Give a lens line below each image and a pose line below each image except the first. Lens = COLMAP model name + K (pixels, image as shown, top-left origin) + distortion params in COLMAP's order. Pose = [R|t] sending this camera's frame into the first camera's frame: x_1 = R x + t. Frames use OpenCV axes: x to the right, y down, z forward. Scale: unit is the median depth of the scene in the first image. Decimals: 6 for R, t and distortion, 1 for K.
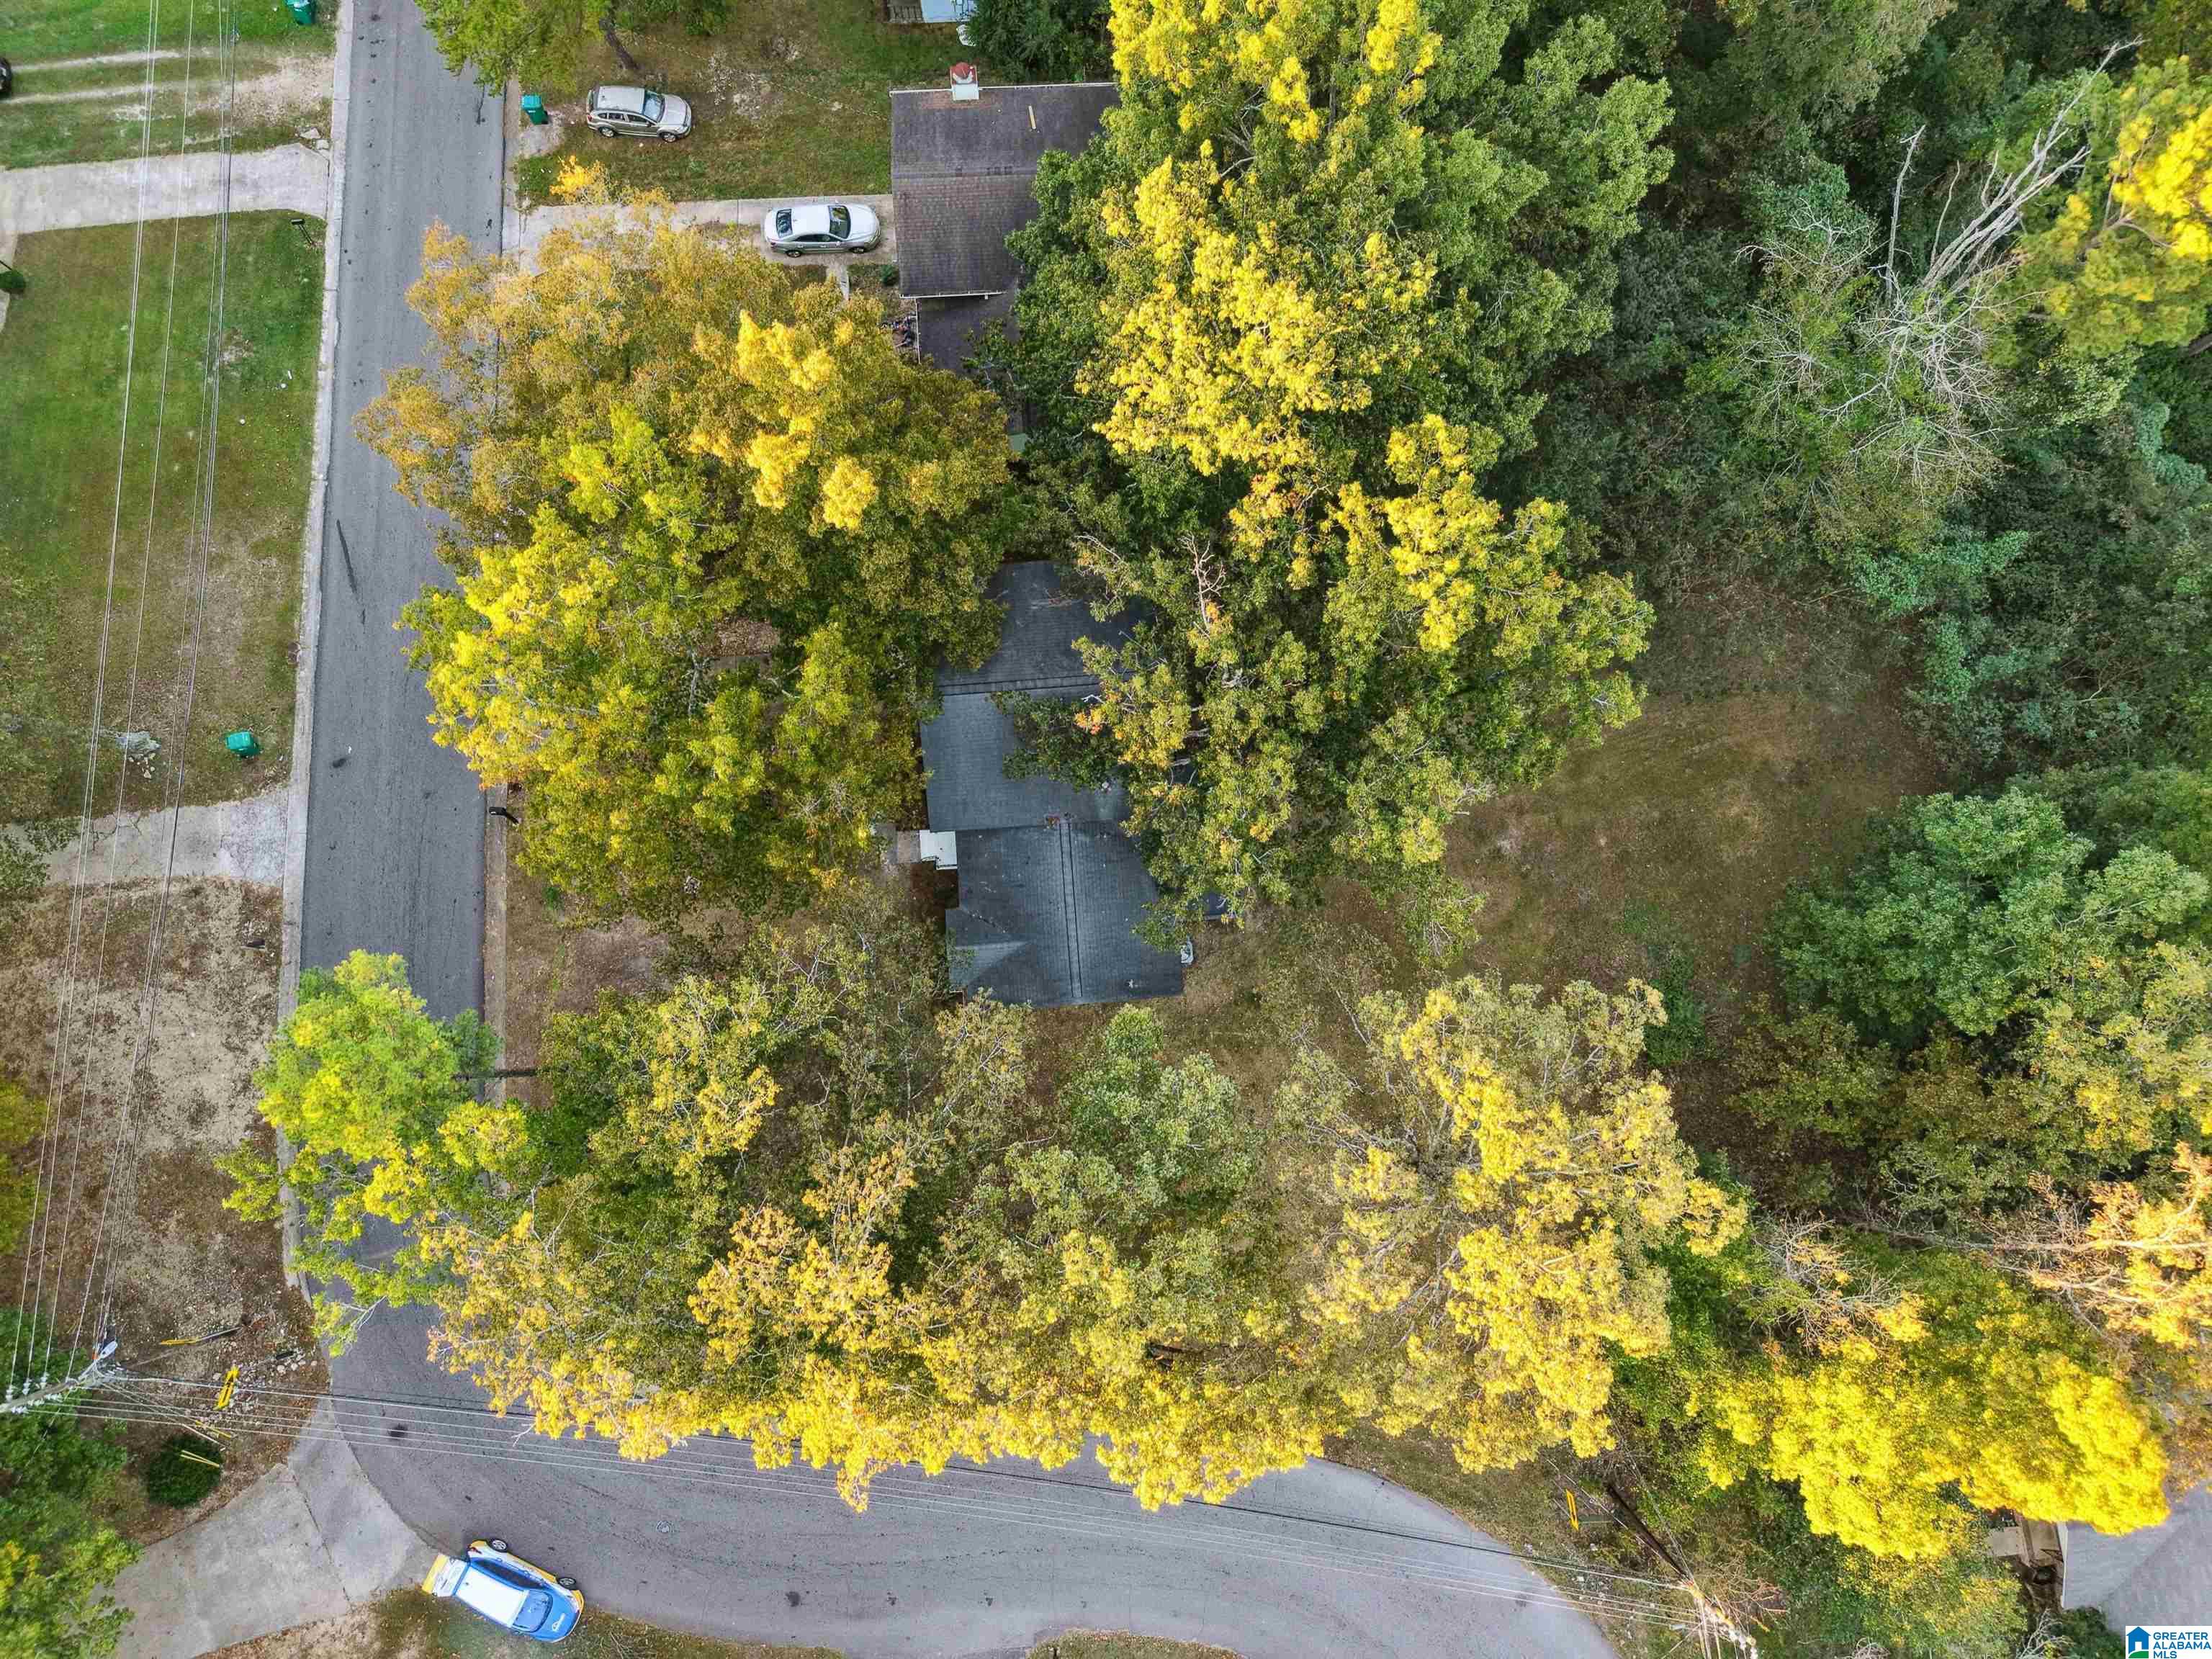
lens RADIAL K [[1483.8, 0, 1106.0], [0, 1483.8, 829.5], [0, 0, 1]] dist [0.002057, 0.002926]
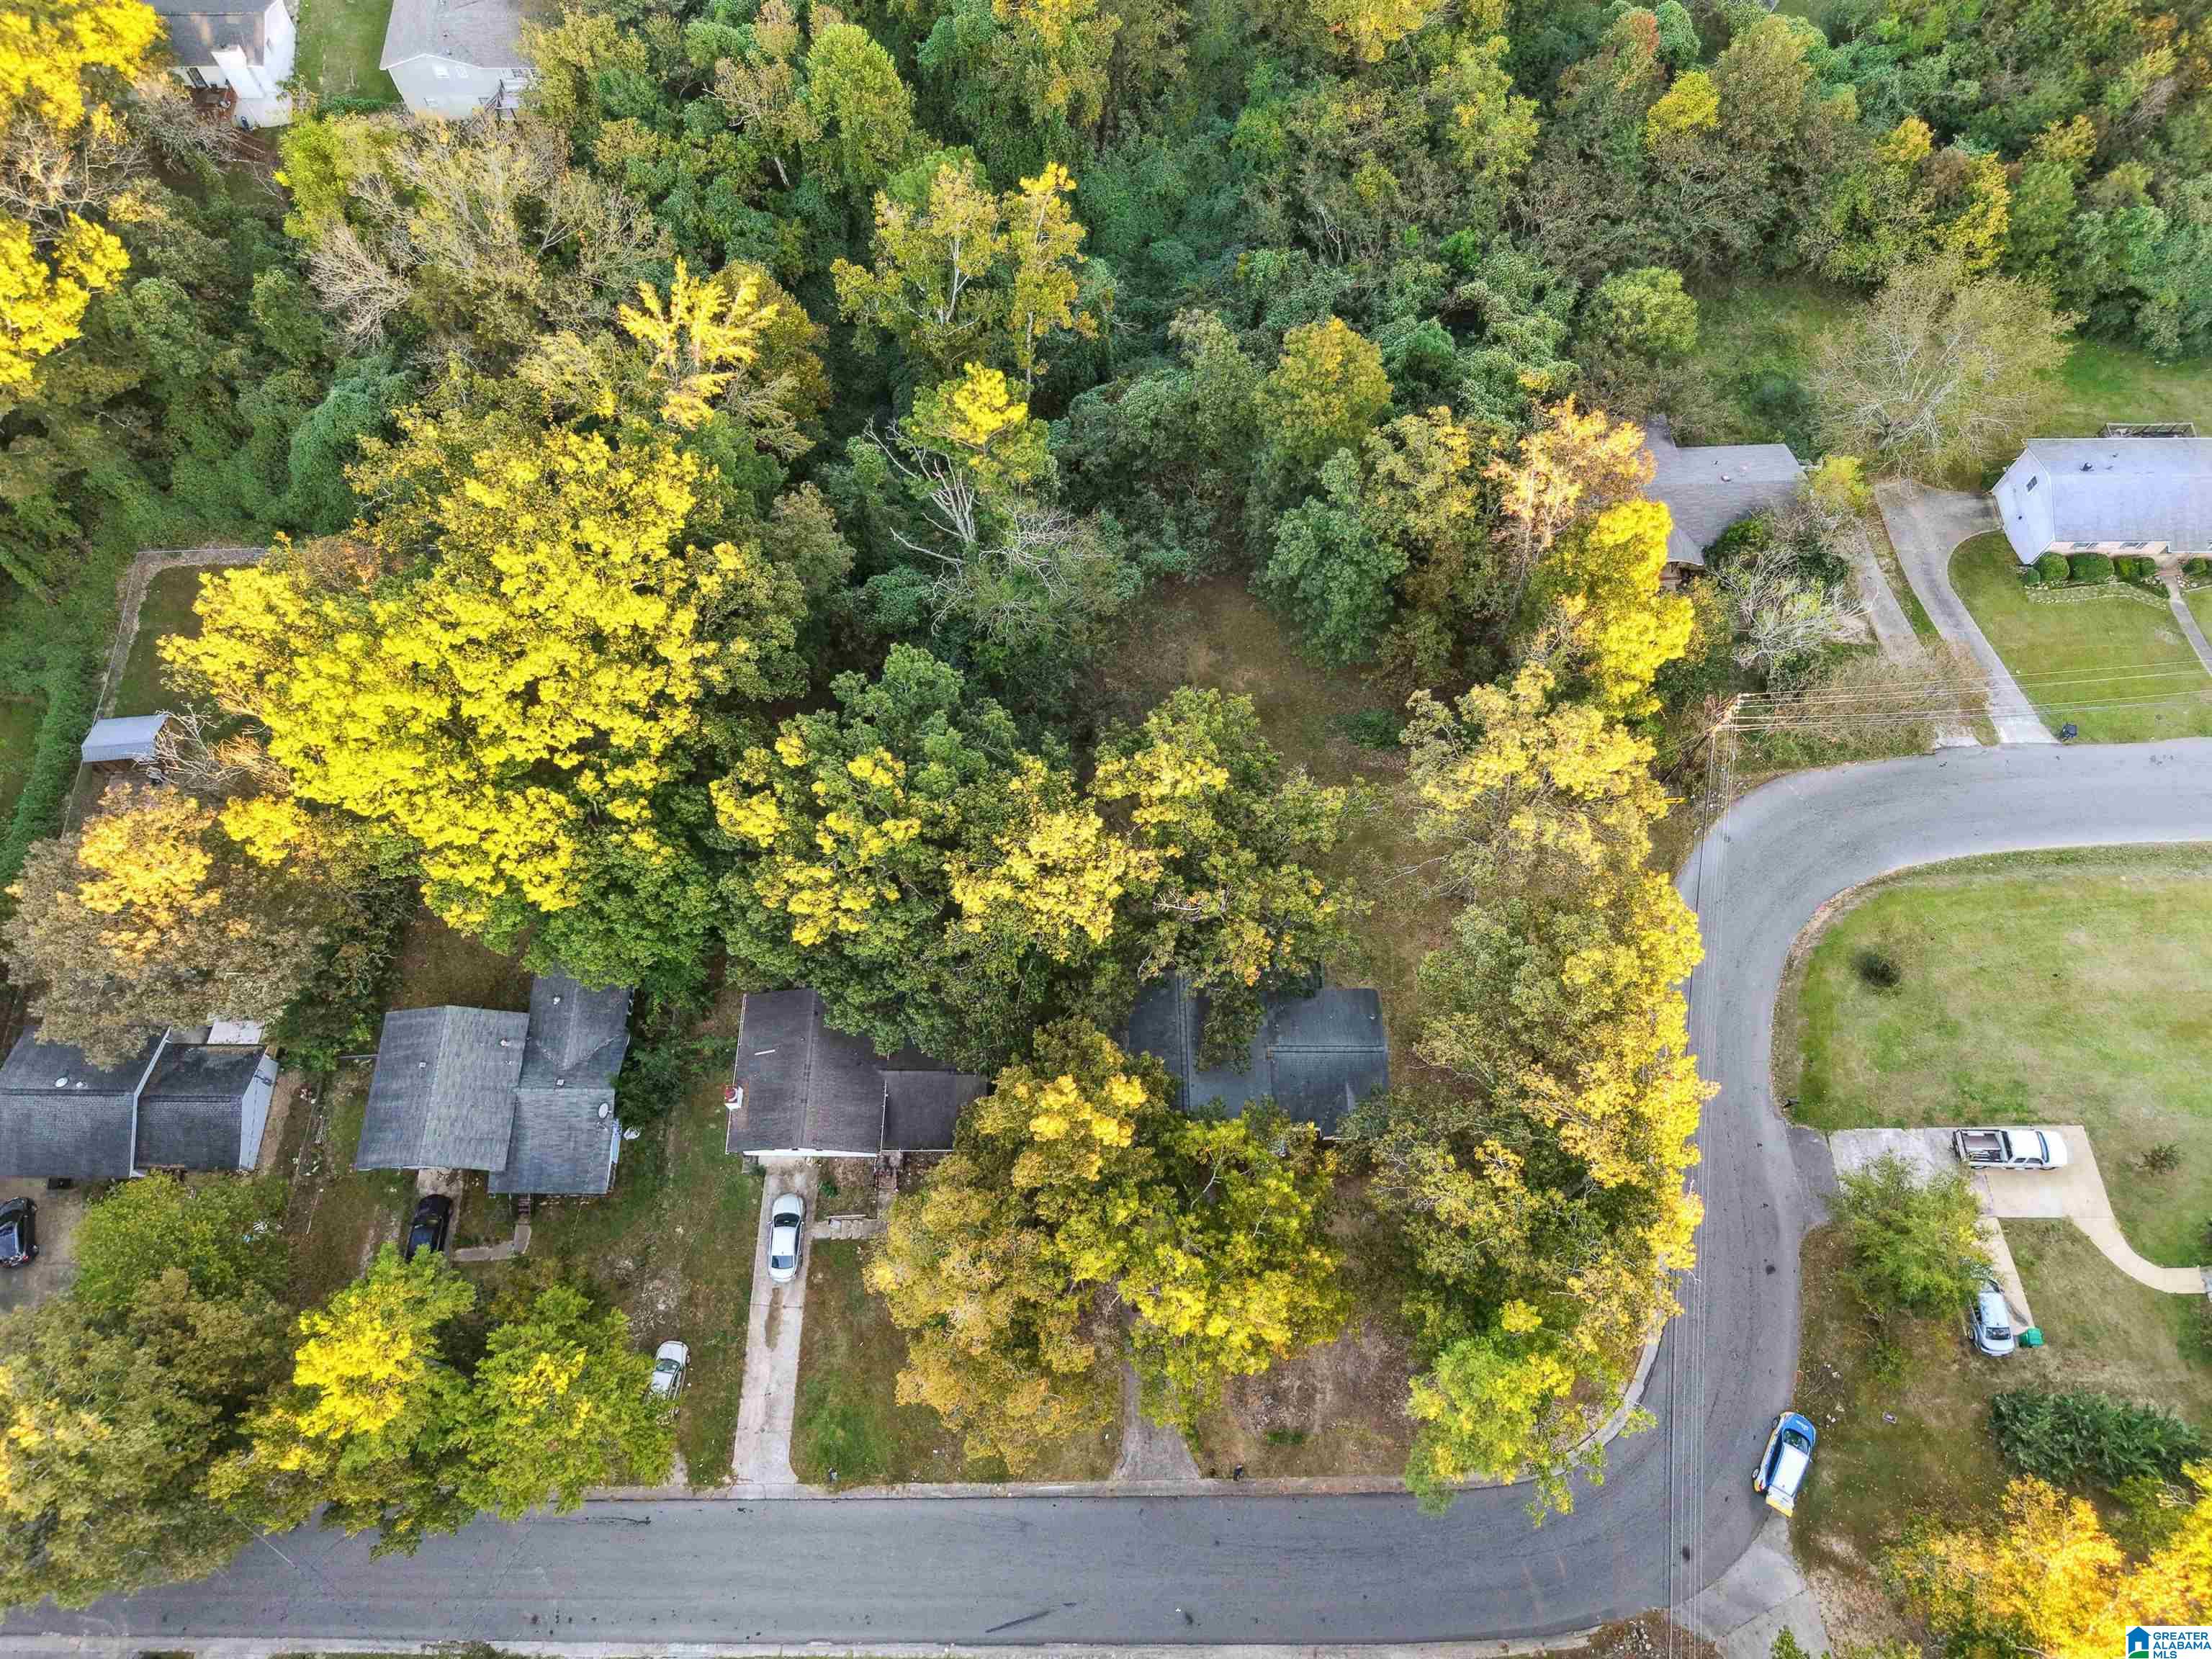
lens RADIAL K [[1526.1, 0, 1106.0], [0, 1526.1, 829.5], [0, 0, 1]] dist [0.009364, 0.003026]
pose [[0.068913, -0.918118, 0.390271, -0.526445], [0.990962, 0.108129, 0.079393, -0.381240], [-0.115092, 0.381272, 0.917271, -0.614786]]
